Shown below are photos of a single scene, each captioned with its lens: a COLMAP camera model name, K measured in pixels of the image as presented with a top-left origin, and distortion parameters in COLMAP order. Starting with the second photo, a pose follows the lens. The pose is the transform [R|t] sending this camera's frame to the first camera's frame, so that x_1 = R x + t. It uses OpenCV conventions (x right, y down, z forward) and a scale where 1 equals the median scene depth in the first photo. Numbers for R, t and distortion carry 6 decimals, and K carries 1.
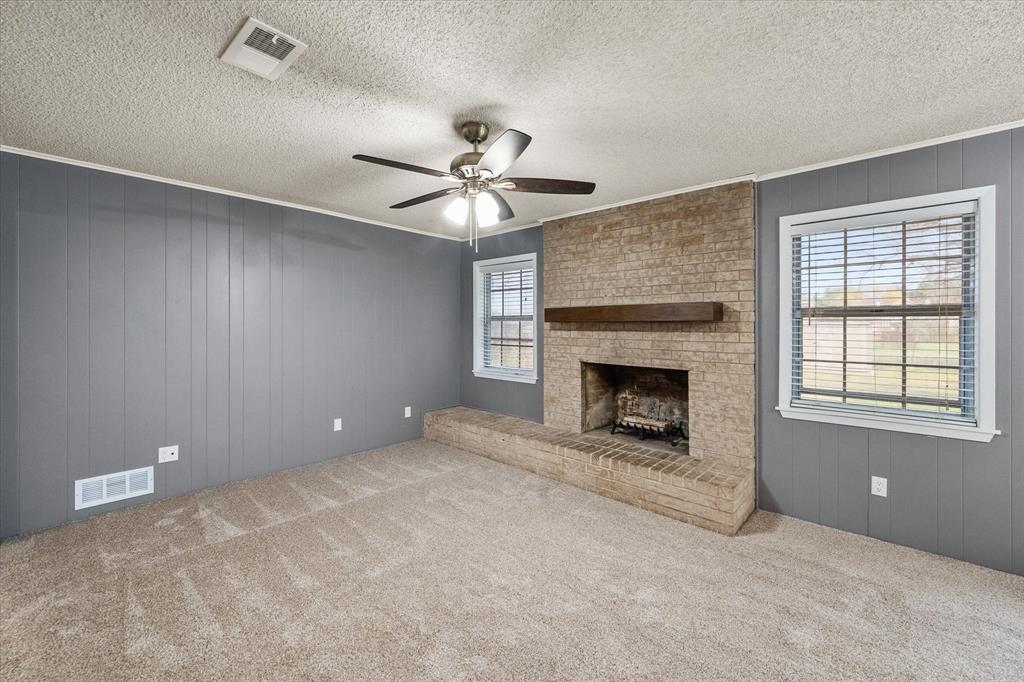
lens RADIAL K [[410.3, 0, 514.5], [0, 410.3, 325.2], [0, 0, 1]] dist [-0.000695, -0.000102]
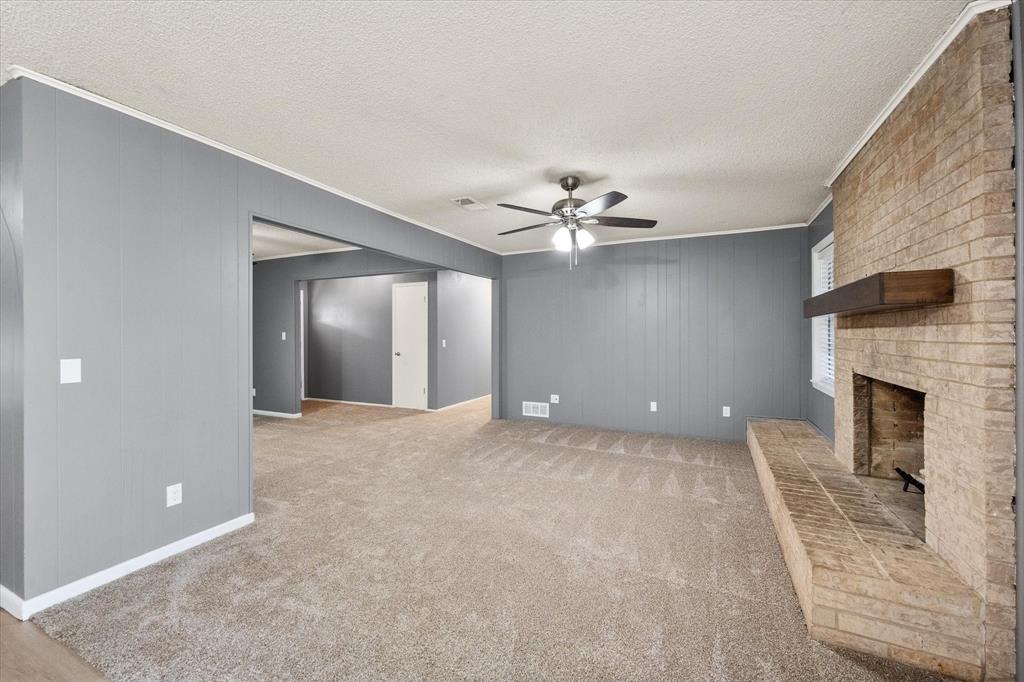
lens RADIAL K [[409.0, 0, 513.7], [0, 409.0, 335.9], [0, 0, 1]] dist [-0.000117, -0.000036]
pose [[0.289215, 0.001688, -0.957263, 0.765522], [0.003670, 0.999989, 0.002873, 0.026047], [0.957257, -0.004344, 0.289205, 0.274962]]
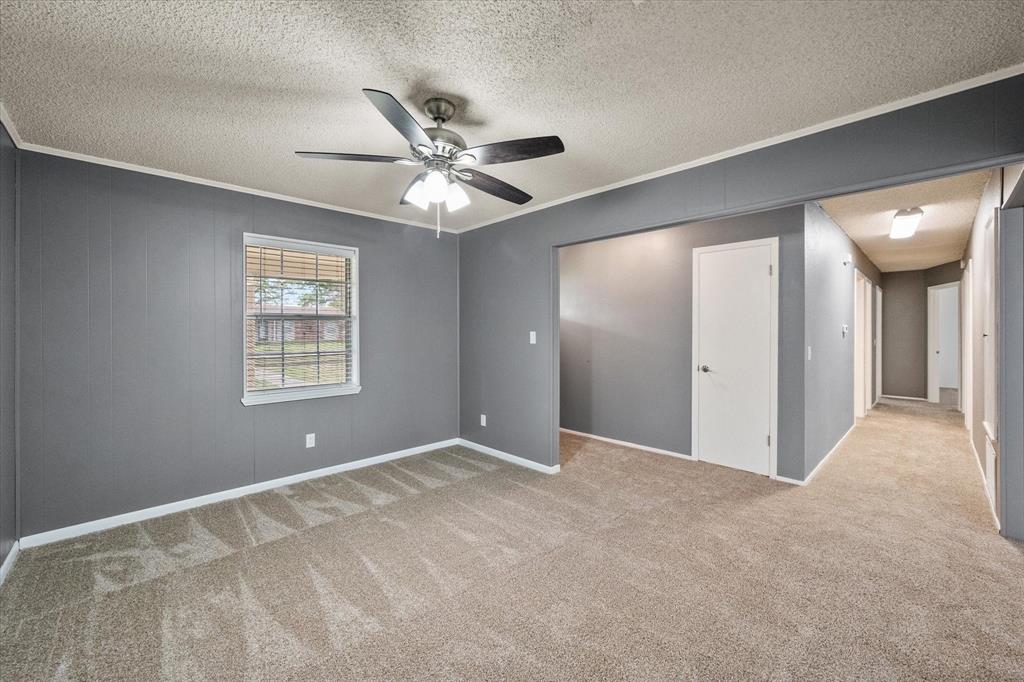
lens RADIAL K [[407.5, 0, 511.9], [0, 407.5, 331.6], [0, 0, 1]] dist [-0.001207, 0.000001]
pose [[-0.072764, 0.000417, -0.997349, -0.132119], [0.002093, 0.999998, 0.000266, 0.012000], [0.997347, -0.002068, -0.072765, -0.148265]]
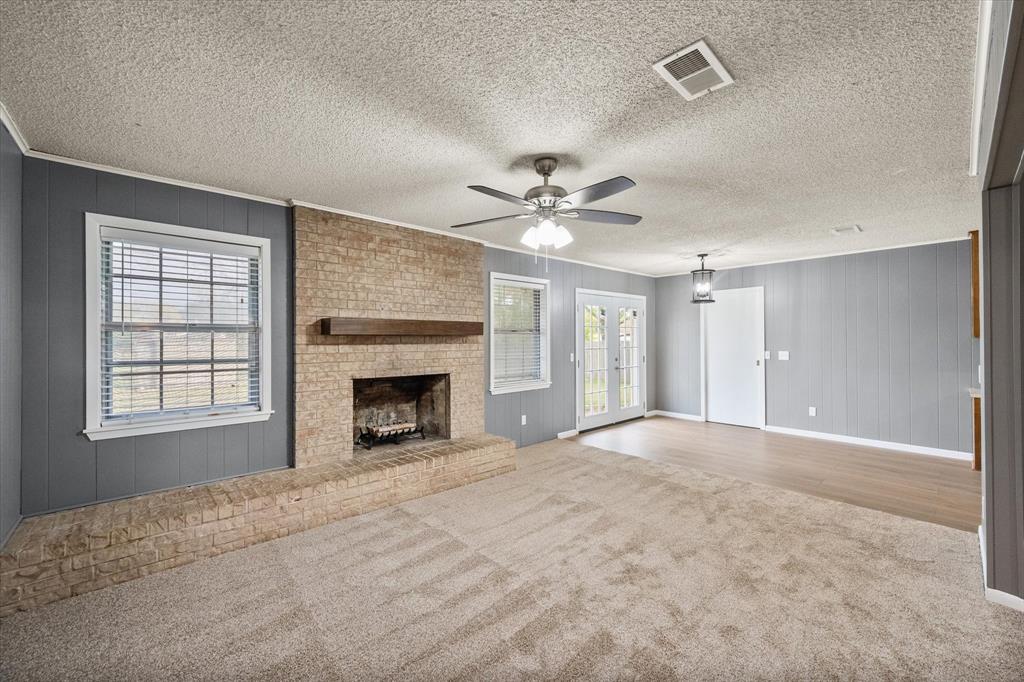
lens RADIAL K [[408.2, 0, 510.3], [0, 408.2, 338.8], [0, 0, 1]] dist [0.001135, -0.000030]
pose [[0.101344, 0.002407, 0.994849, -0.804312], [0.005312, 0.999982, -0.002960, 0.005954], [-0.994837, 0.005585, 0.101329, 0.646918]]
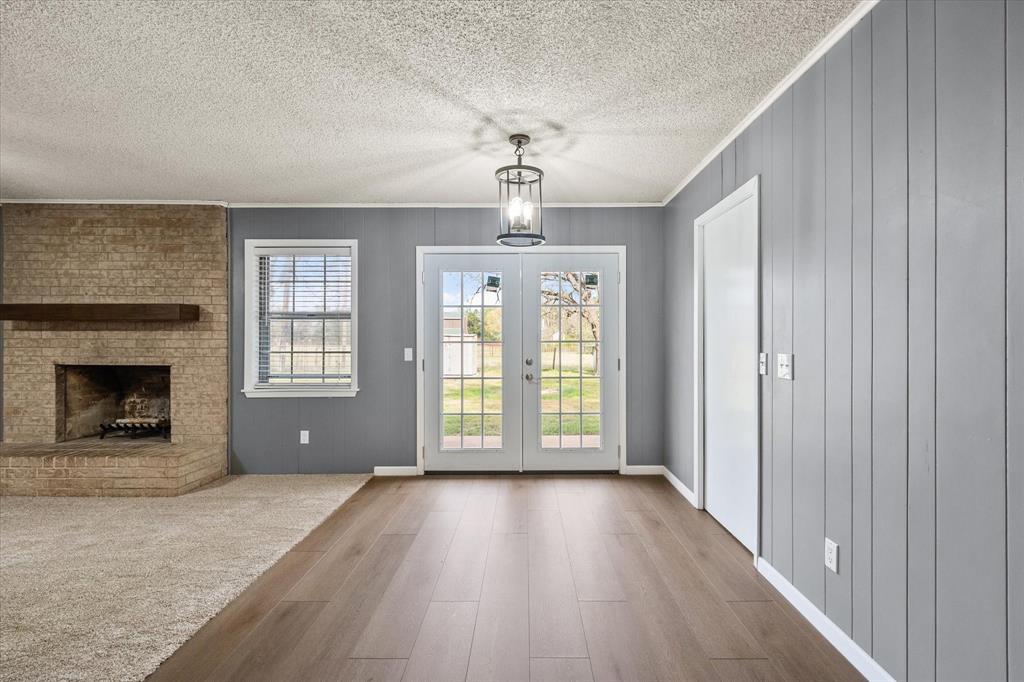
lens RADIAL K [[454.9, 0, 527.7], [0, 454.9, 338.2], [0, 0, 1]] dist [-0.000823, -0.000002]
pose [[0.737200, 0.002195, 0.675671, 0.291429], [0.000191, 0.999994, -0.003458, 0.039373], [-0.675675, 0.002679, 0.737195, -0.526525]]
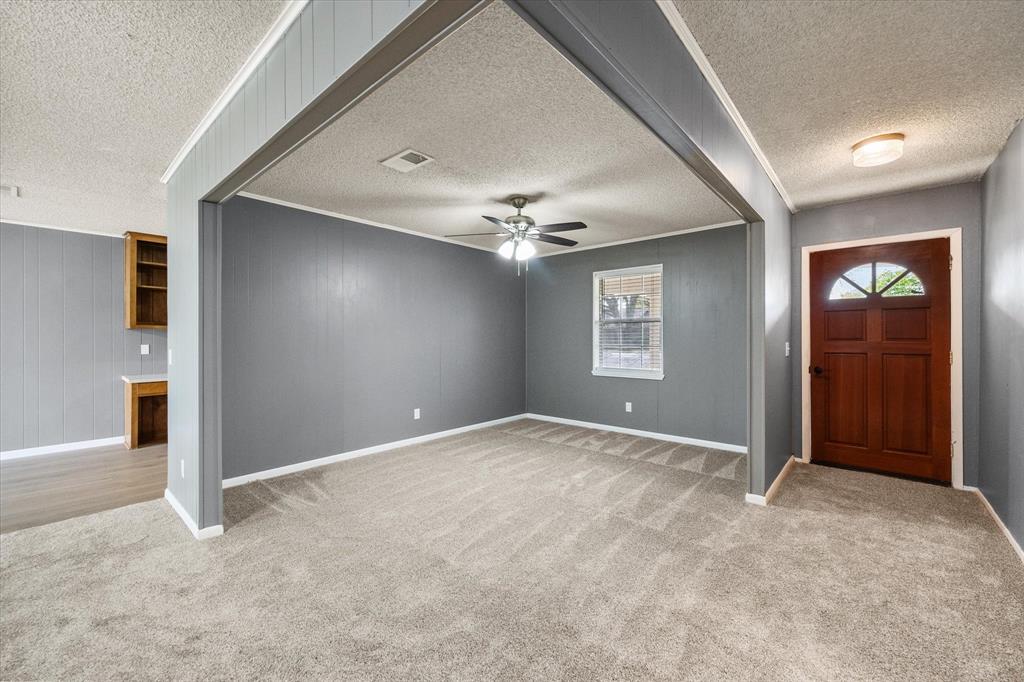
lens RADIAL K [[405.7, 0, 511.7], [0, 405.7, 336.2], [0, 0, 1]] dist [-0.000970, 0.000101]
pose [[-0.999842, 0.000357, -0.017781, -0.678943], [0.000344, 1.000000, 0.000710, 0.028854], [0.017781, 0.000704, -0.999842, 0.736568]]
